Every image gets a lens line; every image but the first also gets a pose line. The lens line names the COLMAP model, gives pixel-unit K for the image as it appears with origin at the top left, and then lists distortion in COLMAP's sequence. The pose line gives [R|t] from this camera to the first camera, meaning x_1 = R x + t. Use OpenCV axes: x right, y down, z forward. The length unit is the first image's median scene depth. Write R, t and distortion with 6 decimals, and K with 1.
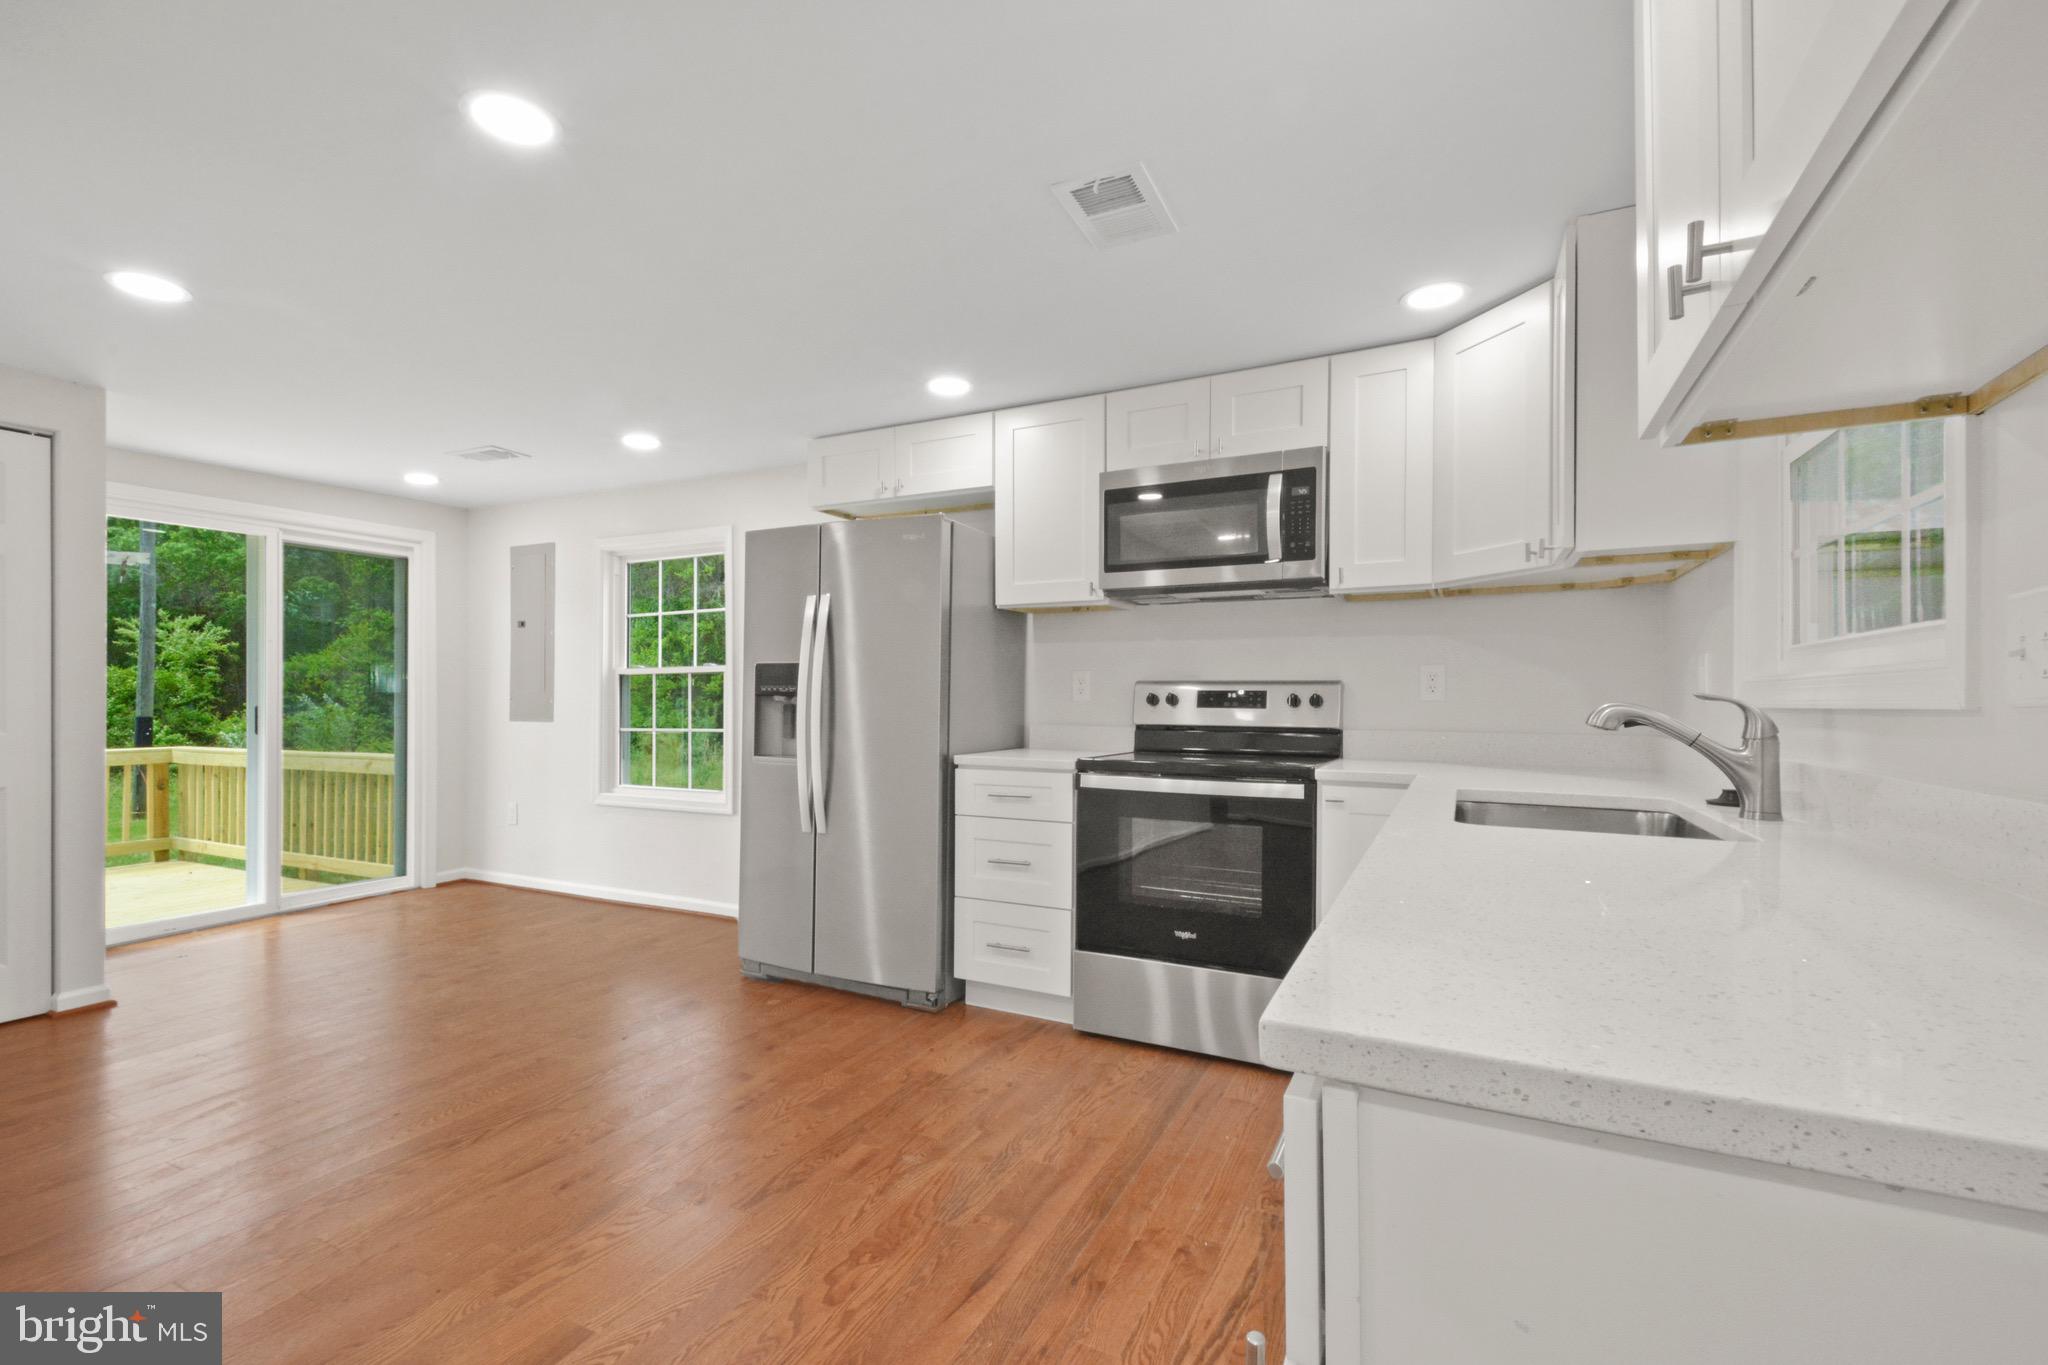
lens RADIAL K [[911.3, 0, 979.4], [0, 911.3, 692.8], [0, 0, 1]] dist [0.019294, -0.003532]
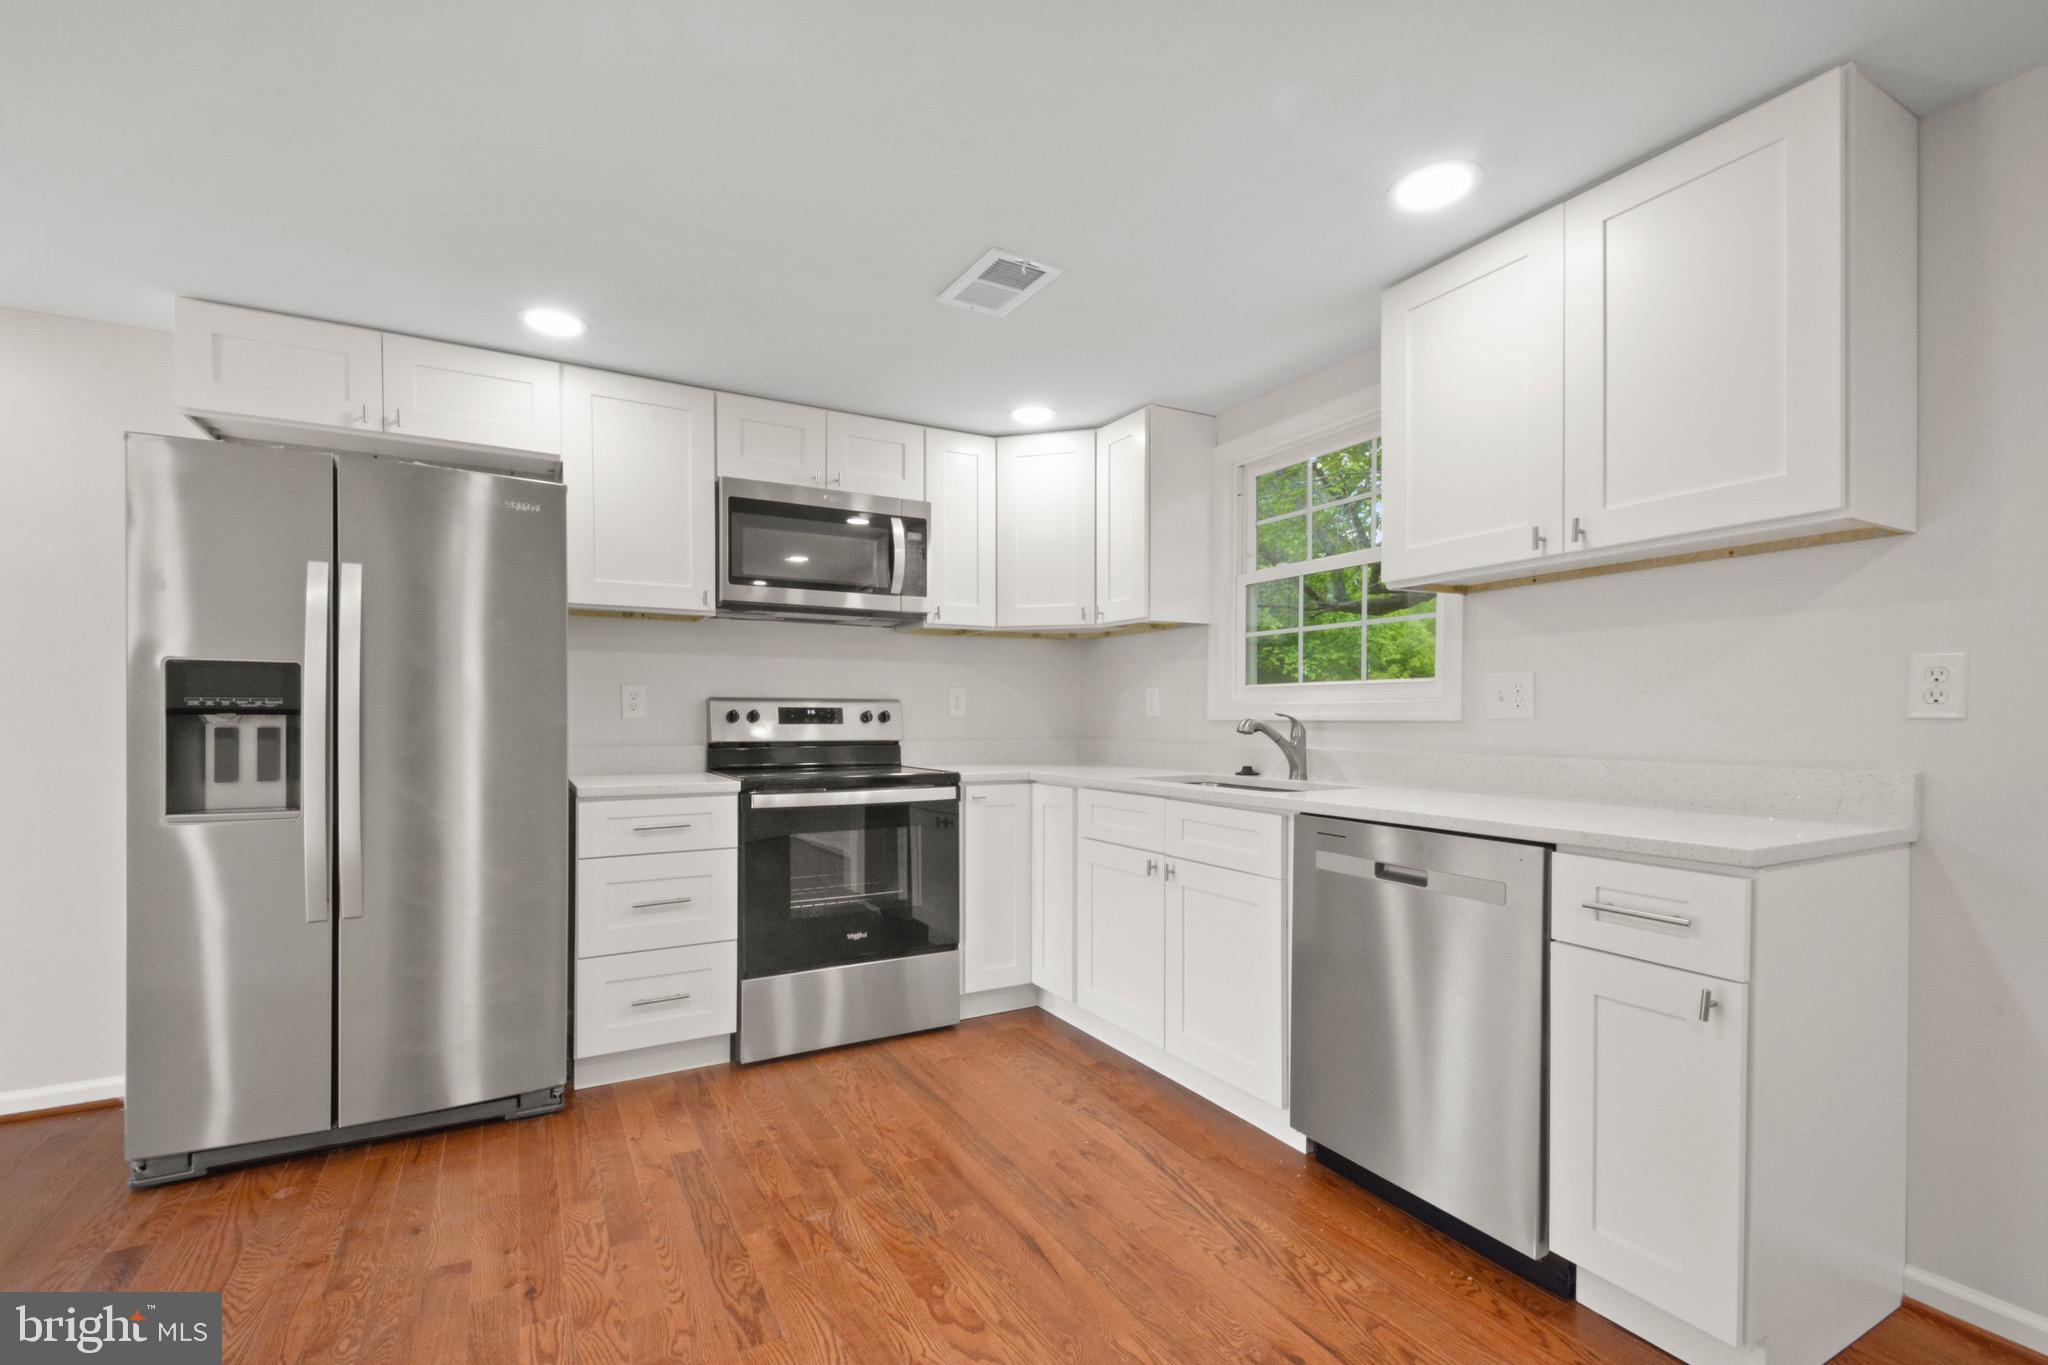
lens RADIAL K [[911.3, 0, 1036.6], [0, 911.3, 719.6], [0, 0, 1]] dist [0.019294, -0.003532]
pose [[0.538144, -0.008465, 0.842811, -0.525204], [-0.004734, 0.999903, 0.013065, -0.003878], [-0.842840, -0.011021, 0.538052, 0.231219]]
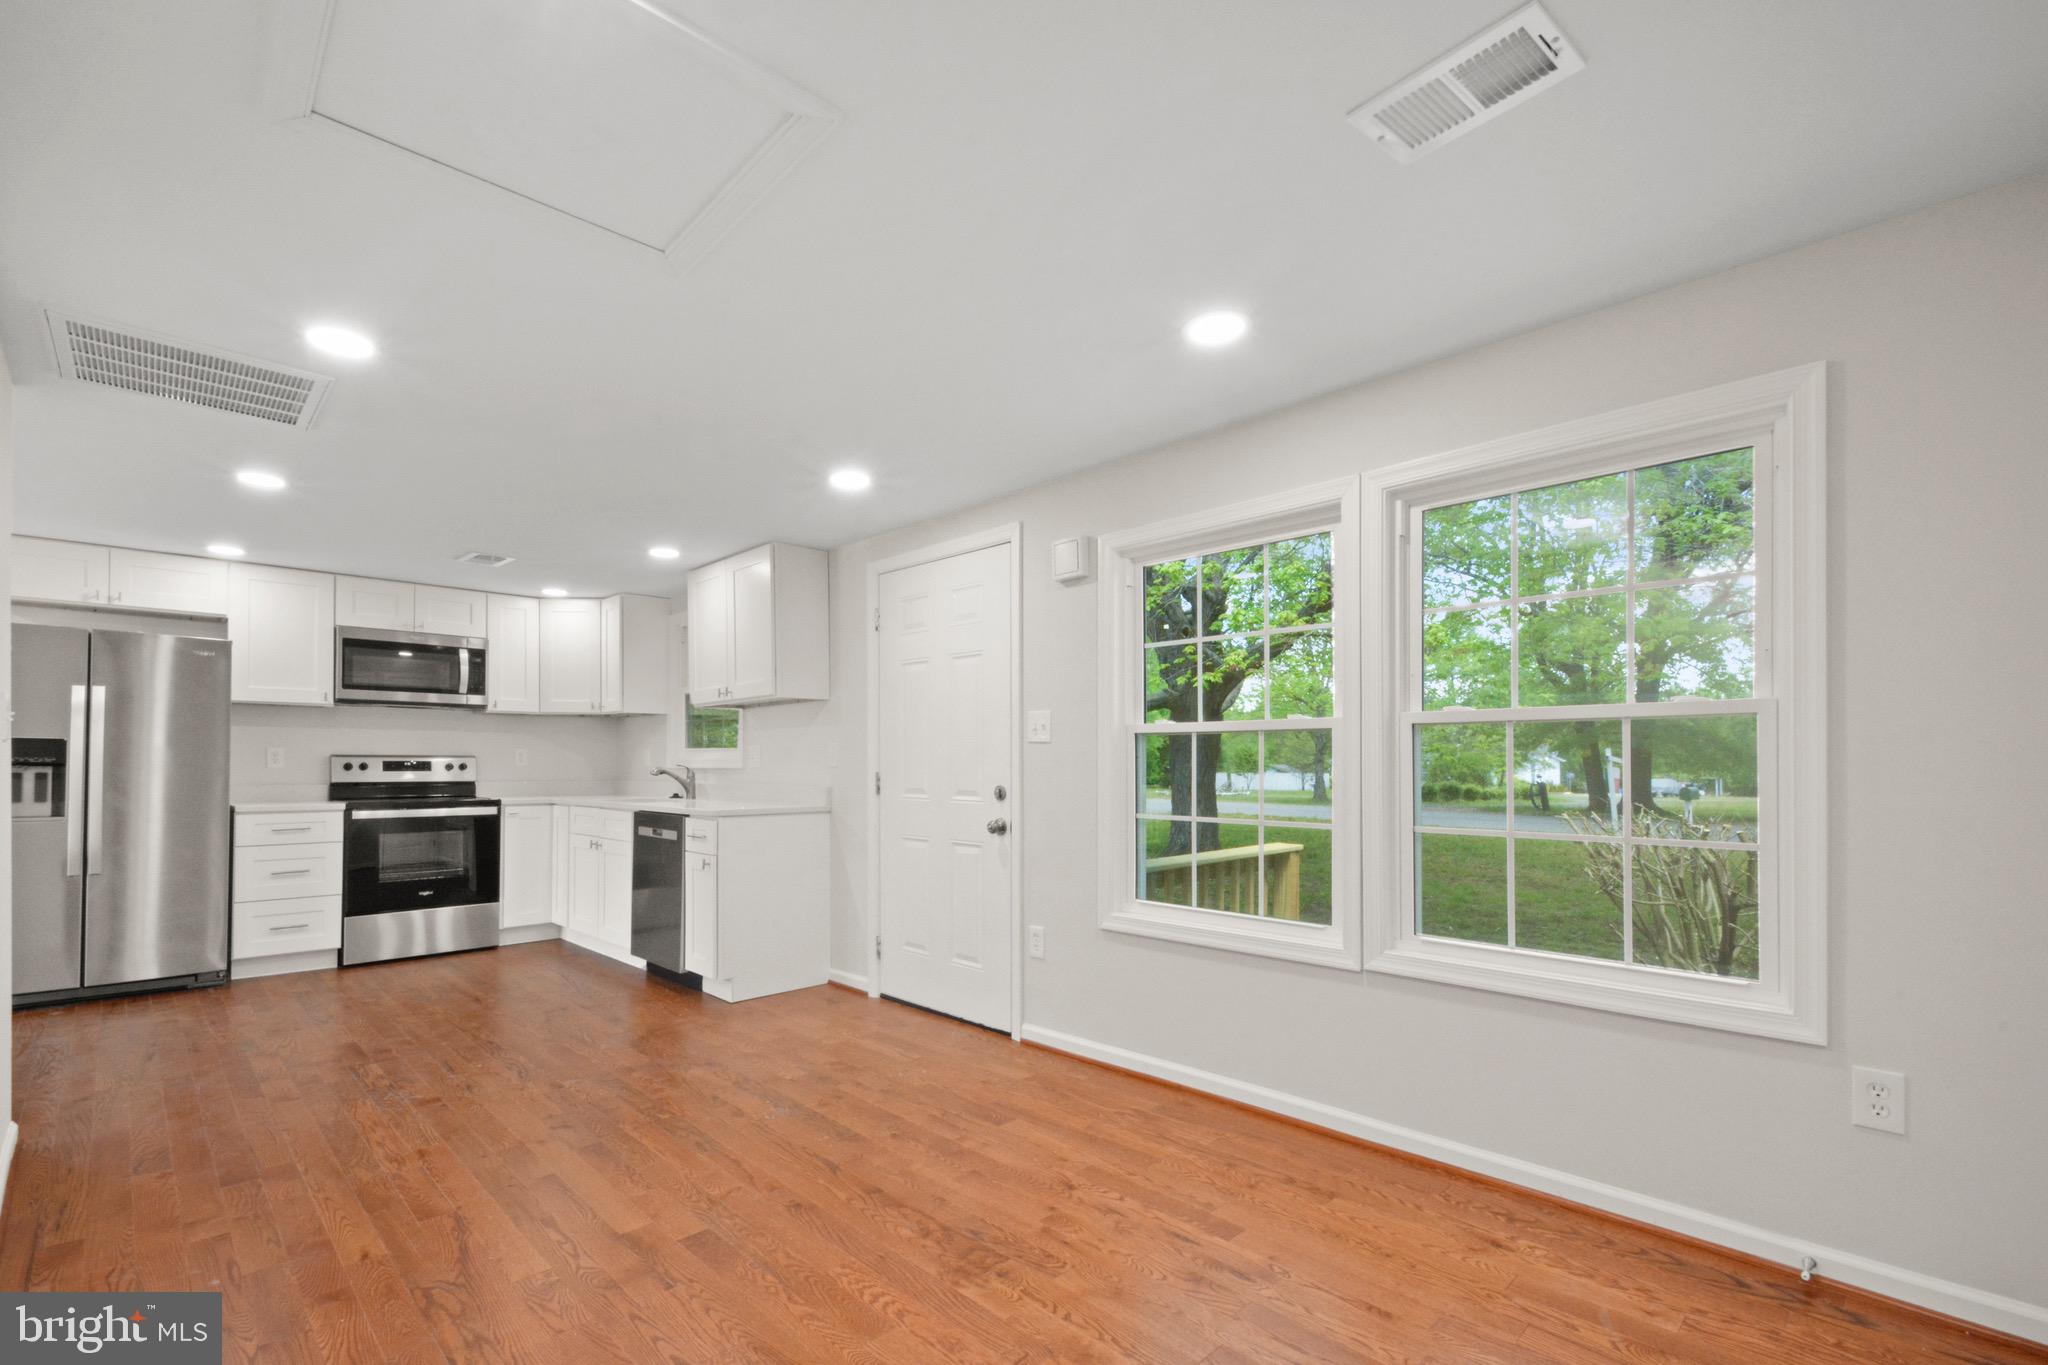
lens RADIAL K [[911.3, 0, 1037.3], [0, 911.3, 752.3], [0, 0, 1]] dist [0.019294, -0.003532]
pose [[0.298199, 0.007768, 0.954472, -1.120271], [-0.006082, 0.999962, -0.006238, -0.016746], [-0.954484, -0.003945, 0.298235, -0.705400]]
